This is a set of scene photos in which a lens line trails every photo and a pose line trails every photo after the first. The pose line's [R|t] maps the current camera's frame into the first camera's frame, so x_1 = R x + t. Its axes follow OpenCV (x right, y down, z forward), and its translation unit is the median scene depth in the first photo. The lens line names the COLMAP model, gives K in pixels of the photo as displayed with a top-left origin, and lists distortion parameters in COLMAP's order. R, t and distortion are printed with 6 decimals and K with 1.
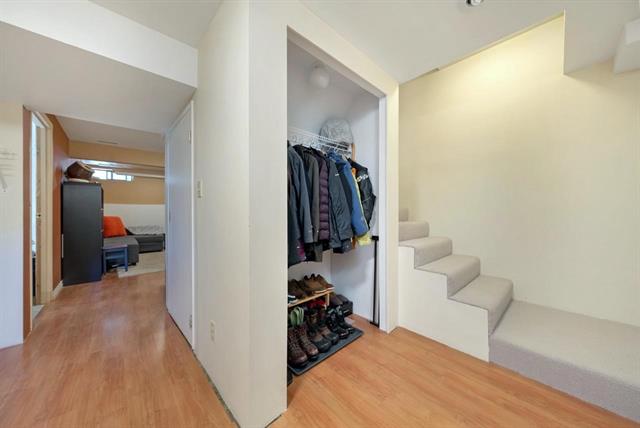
lens RADIAL K [[221.2, 0, 316.1], [0, 221.2, 212.5], [0, 0, 1]] dist [0.001327, -0.000198]
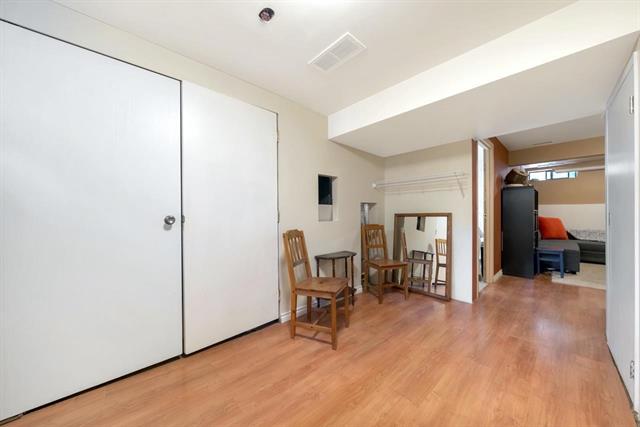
lens RADIAL K [[221.2, 0, 323.3], [0, 221.2, 214.3], [0, 0, 1]] dist [0.001327, -0.000198]
pose [[0.008114, 0.002372, -0.999964, 0.057370], [-0.000104, 0.999997, 0.002371, 0.001323], [0.999967, 0.000085, 0.008114, 0.009367]]
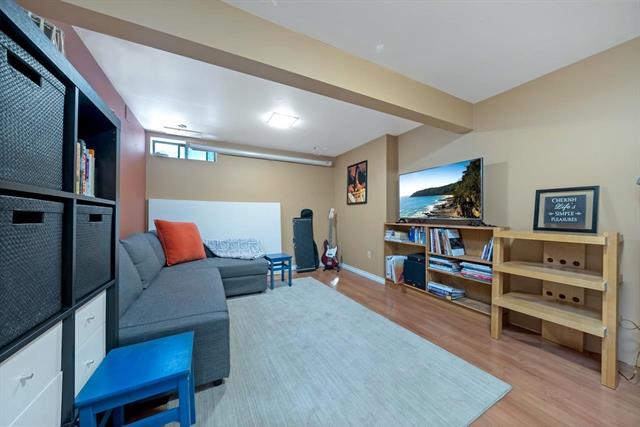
lens RADIAL K [[221.2, 0, 318.8], [0, 221.2, 218.8], [0, 0, 1]] dist [0.001327, -0.000198]
pose [[0.970940, 0.007848, -0.239196, -0.888850], [-0.010431, 0.999900, -0.009535, 0.020859], [0.239098, 0.011753, 0.970924, 1.044030]]
